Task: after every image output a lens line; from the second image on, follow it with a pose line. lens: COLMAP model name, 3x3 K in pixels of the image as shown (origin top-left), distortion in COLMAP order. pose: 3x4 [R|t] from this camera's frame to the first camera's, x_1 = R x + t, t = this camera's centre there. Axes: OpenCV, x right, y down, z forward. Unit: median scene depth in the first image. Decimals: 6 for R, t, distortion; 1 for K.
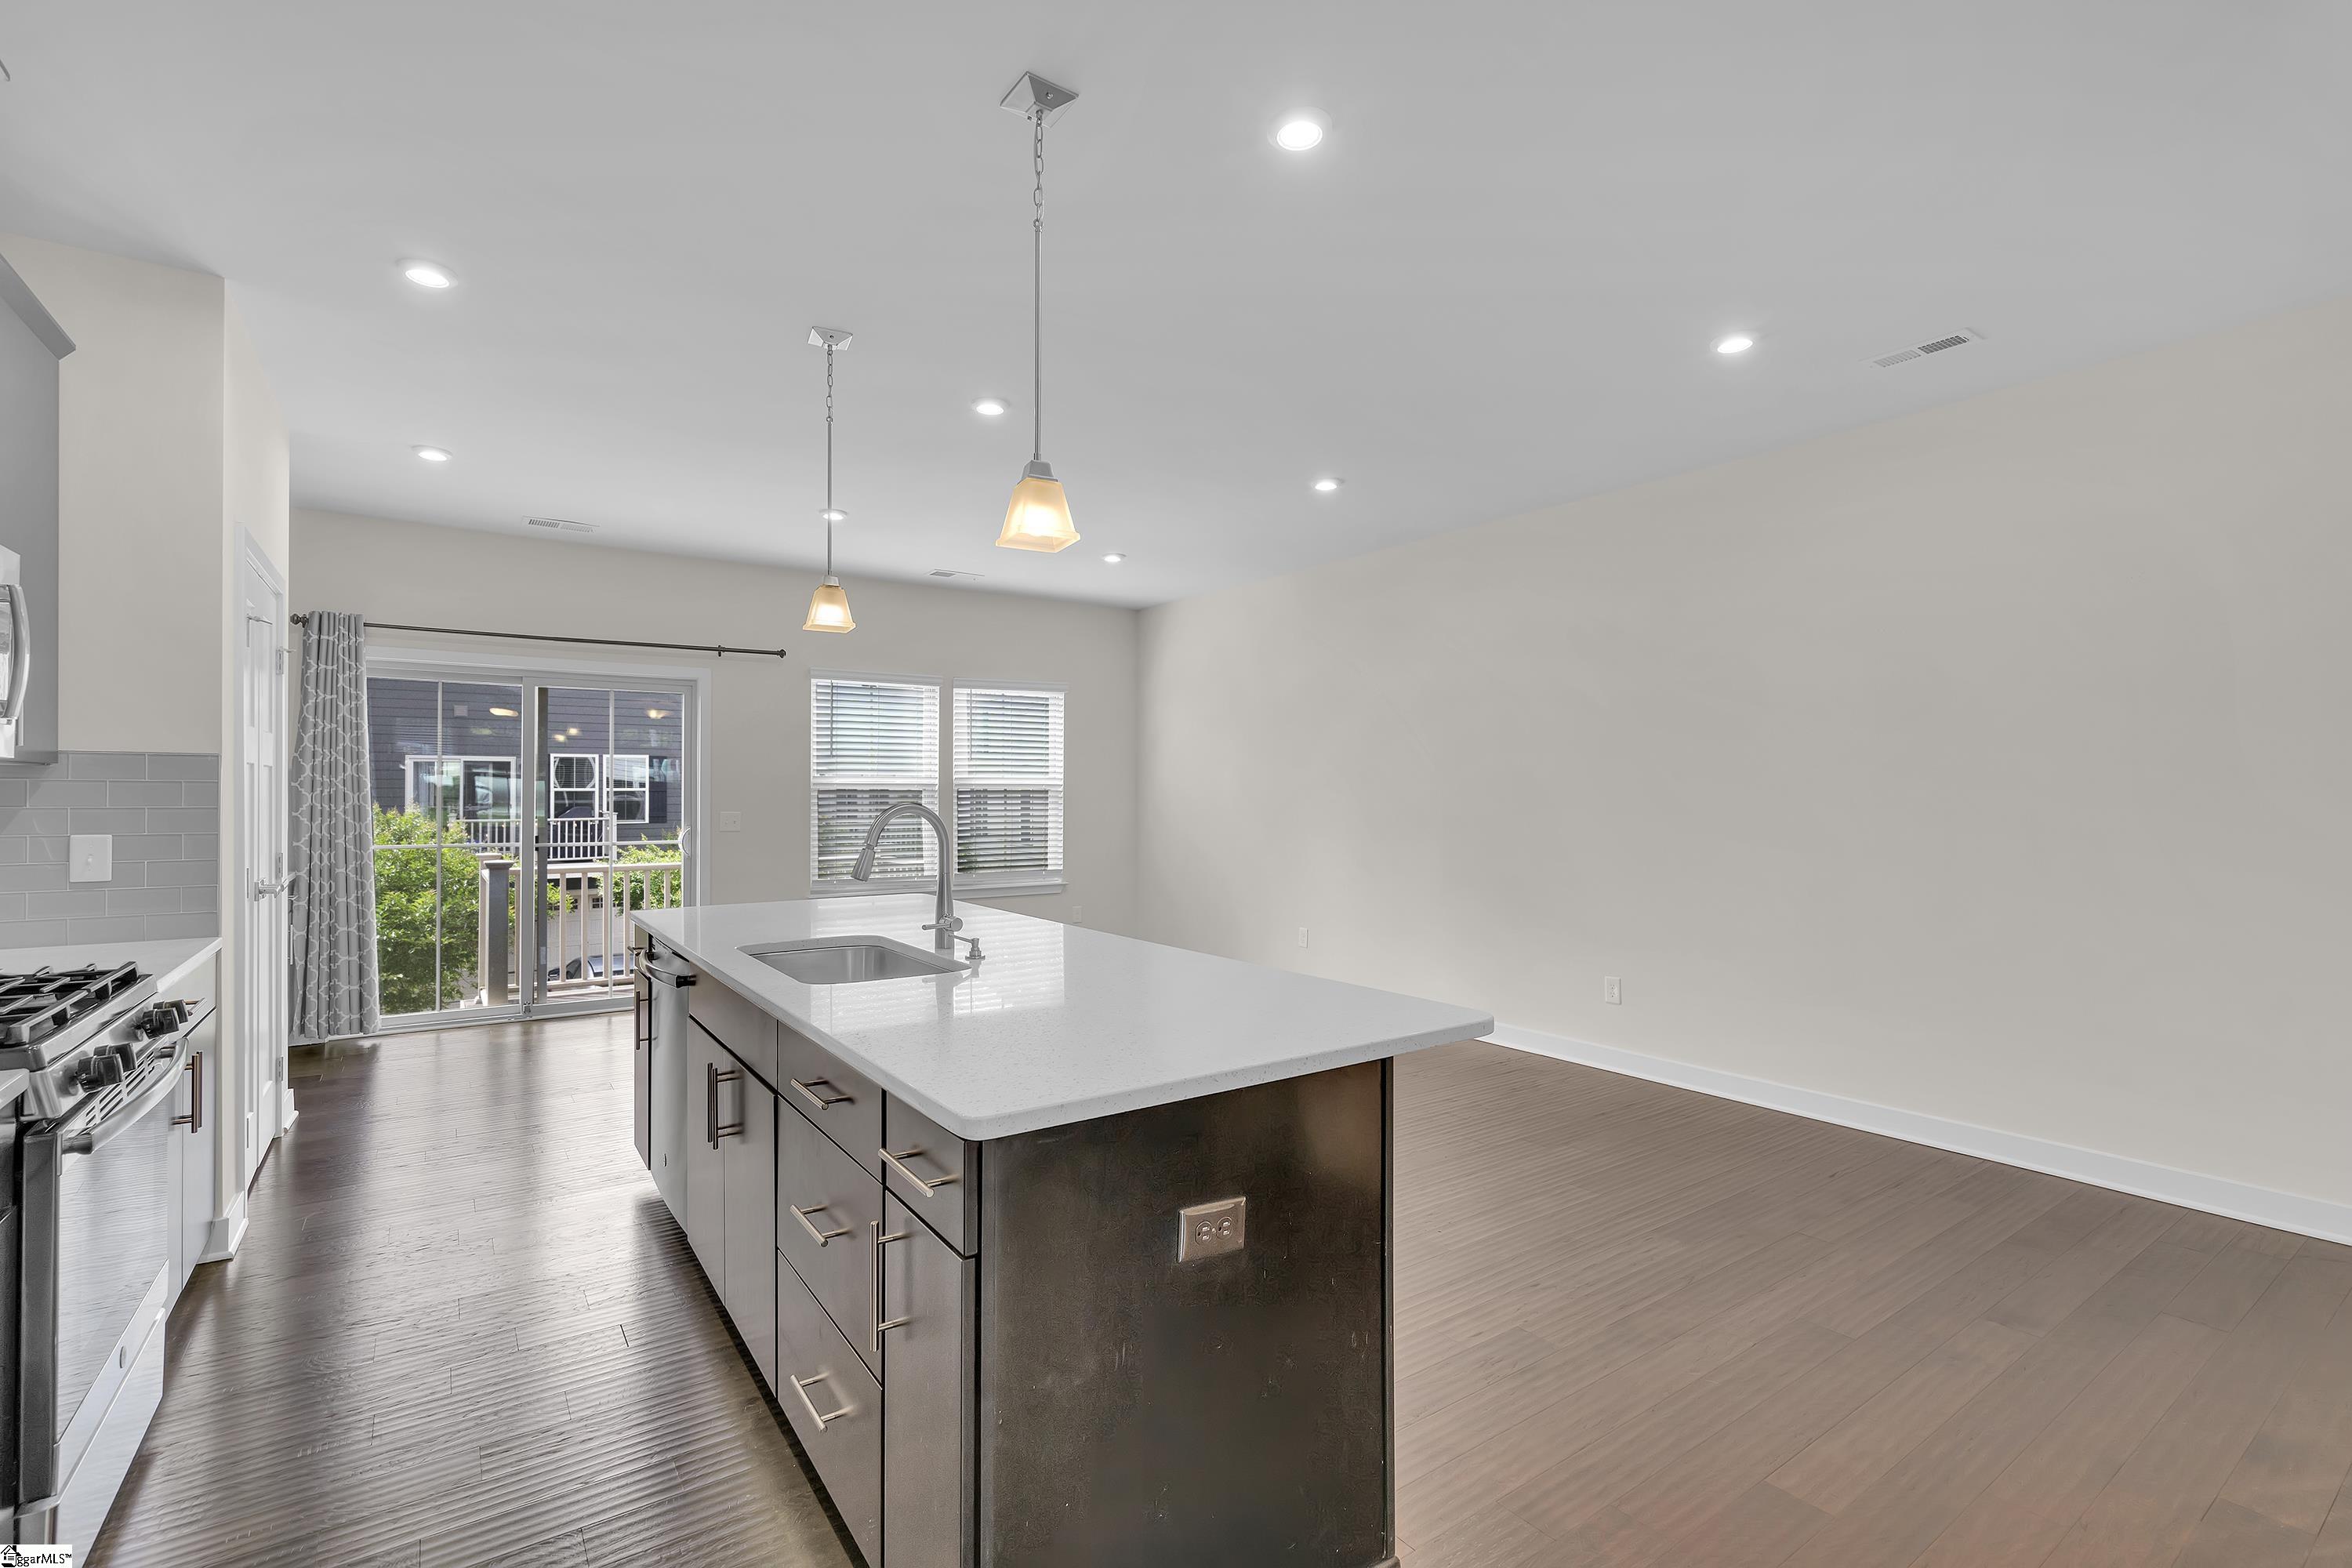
lens RADIAL K [[1055.4, 0, 1176.0], [0, 1055.4, 784.0], [0, 0, 1]] dist [-0.001570, -0.000038]
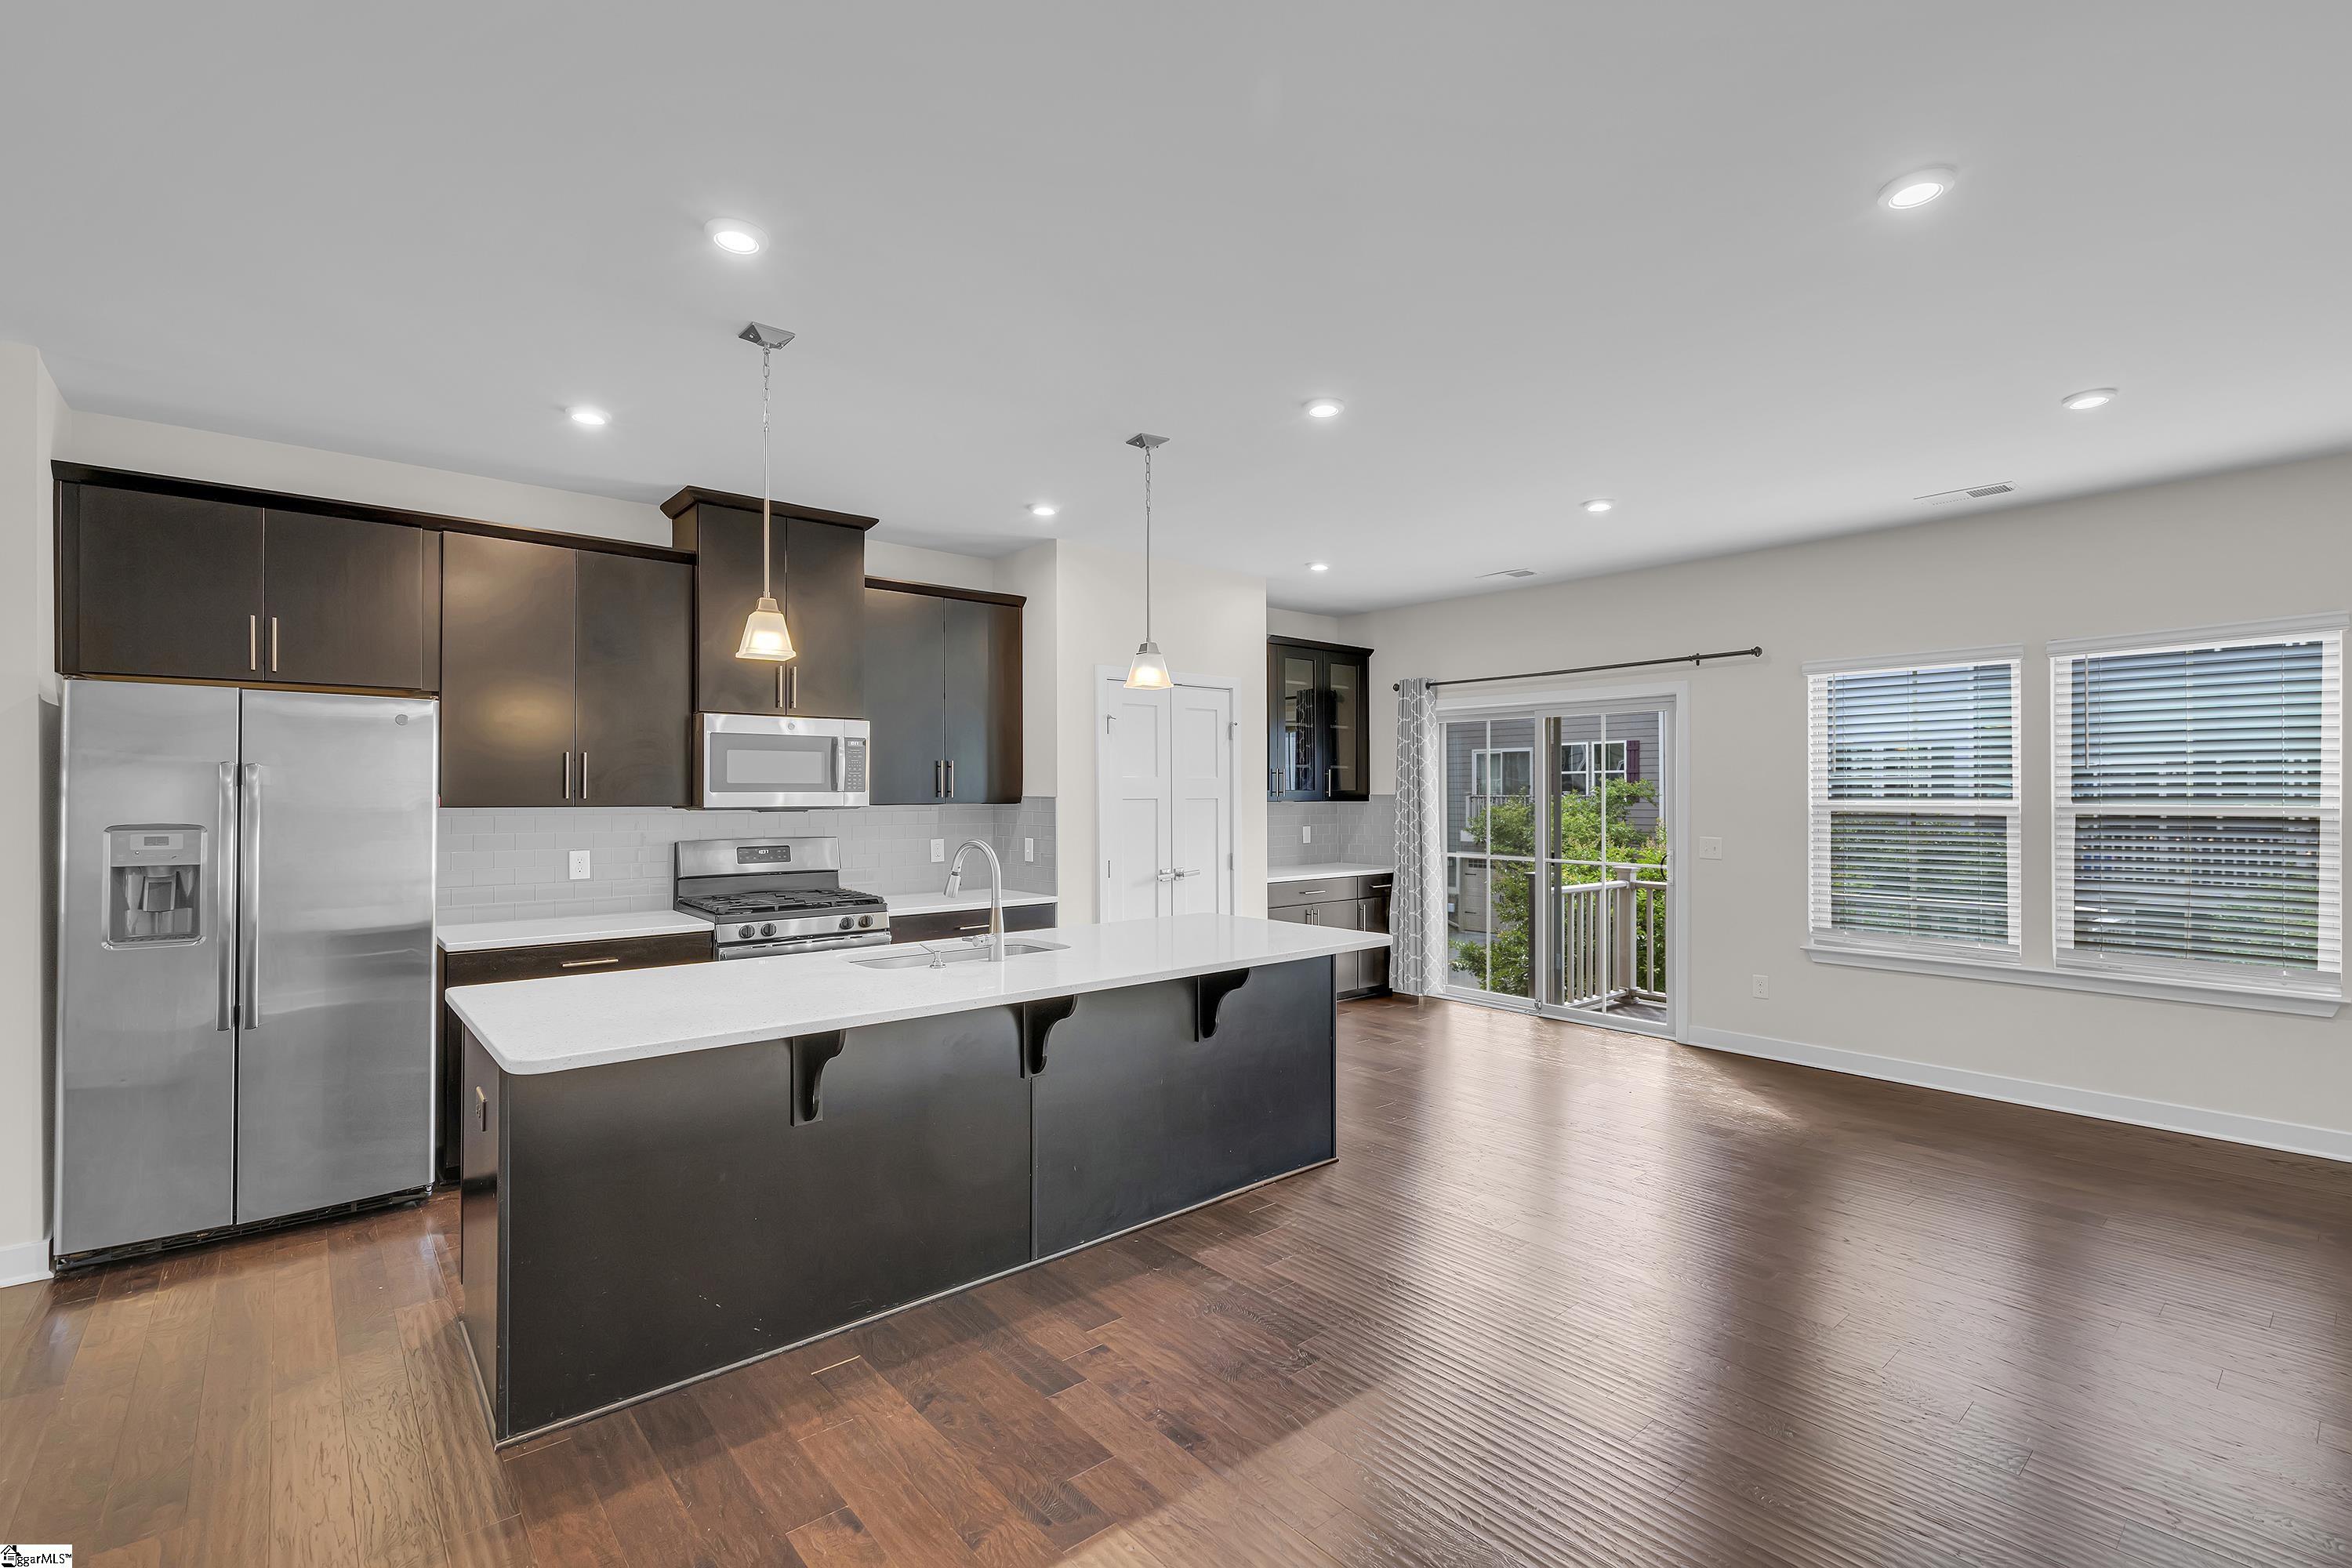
lens RADIAL K [[1055.4, 0, 1176.0], [0, 1055.4, 784.0], [0, 0, 1]] dist [-0.001570, -0.000038]
pose [[0.093342, -0.012437, -0.995556, 0.336429], [0.007457, 0.999903, -0.011792, -0.009395], [0.995606, -0.006323, 0.093426, 0.371019]]
